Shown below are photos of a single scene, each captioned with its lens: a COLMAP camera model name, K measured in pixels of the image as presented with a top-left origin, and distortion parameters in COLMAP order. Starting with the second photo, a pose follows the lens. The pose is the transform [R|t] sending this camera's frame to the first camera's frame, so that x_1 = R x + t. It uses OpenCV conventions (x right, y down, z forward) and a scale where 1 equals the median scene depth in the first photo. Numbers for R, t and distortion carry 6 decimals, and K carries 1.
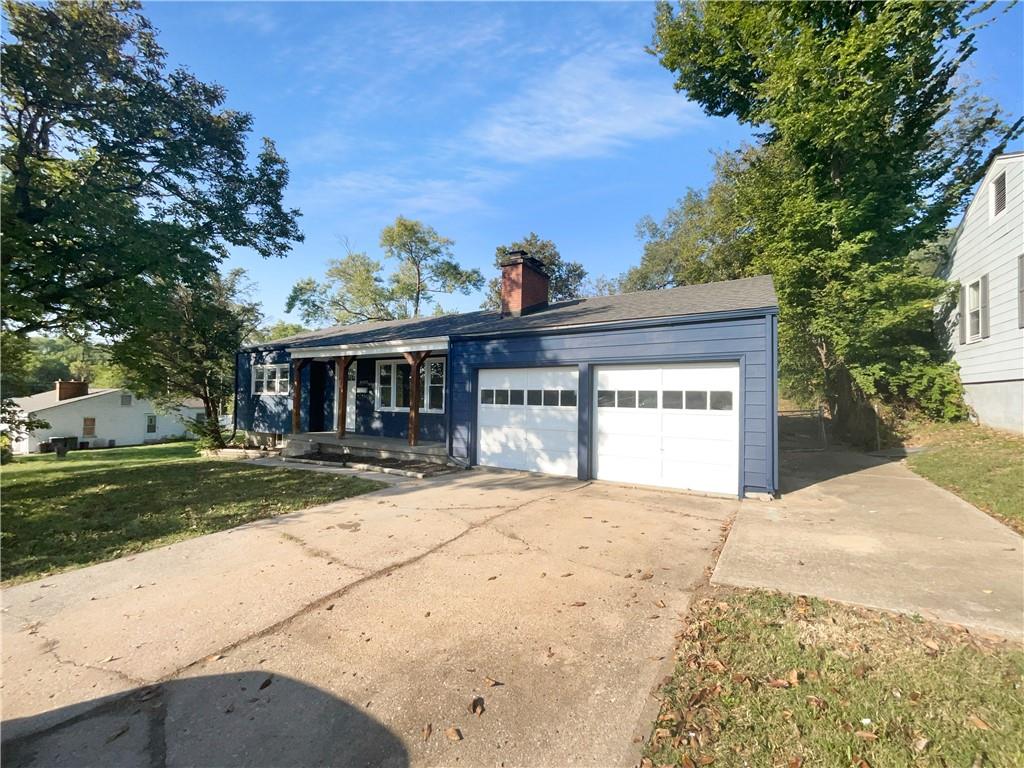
lens RADIAL K [[411.6, 0, 513.9], [0, 411.6, 386.9], [0, 0, 1]] dist [-0.000837, -0.000096]
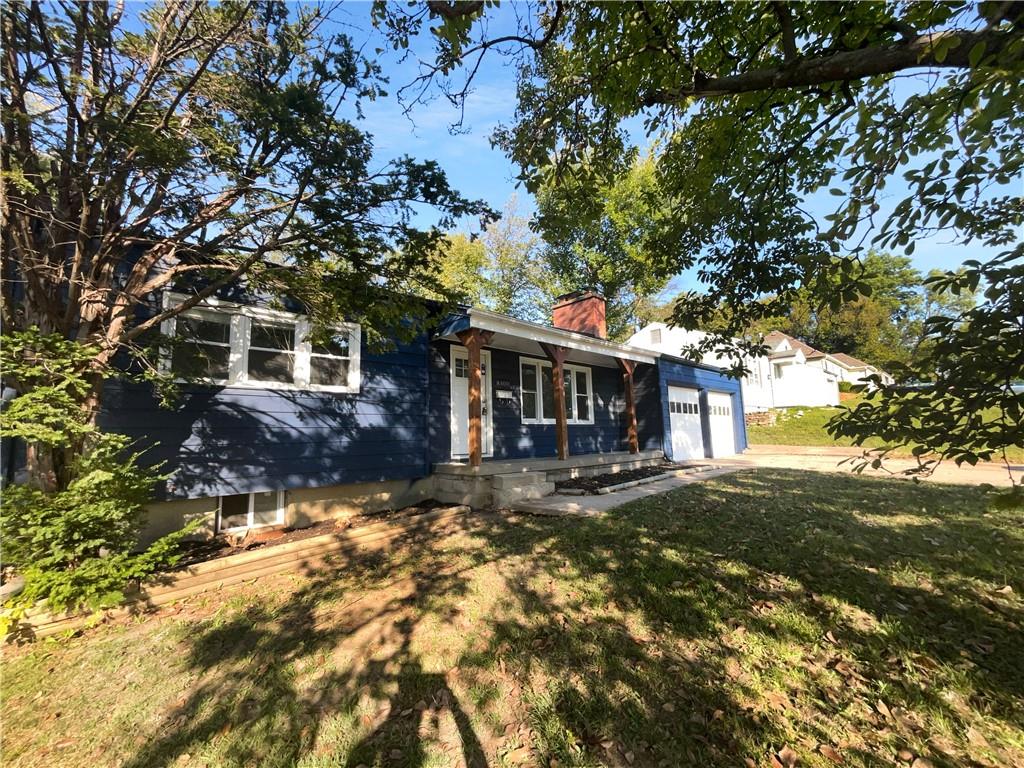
lens RADIAL K [[411.6, 0, 512.9], [0, 411.6, 386.0], [0, 0, 1]] dist [-0.000837, -0.000096]
pose [[0.283665, 0.091889, 0.954510, -1.036890], [-0.005951, 0.995548, -0.094072, 0.059057], [-0.958905, 0.021005, 0.282949, 0.794915]]
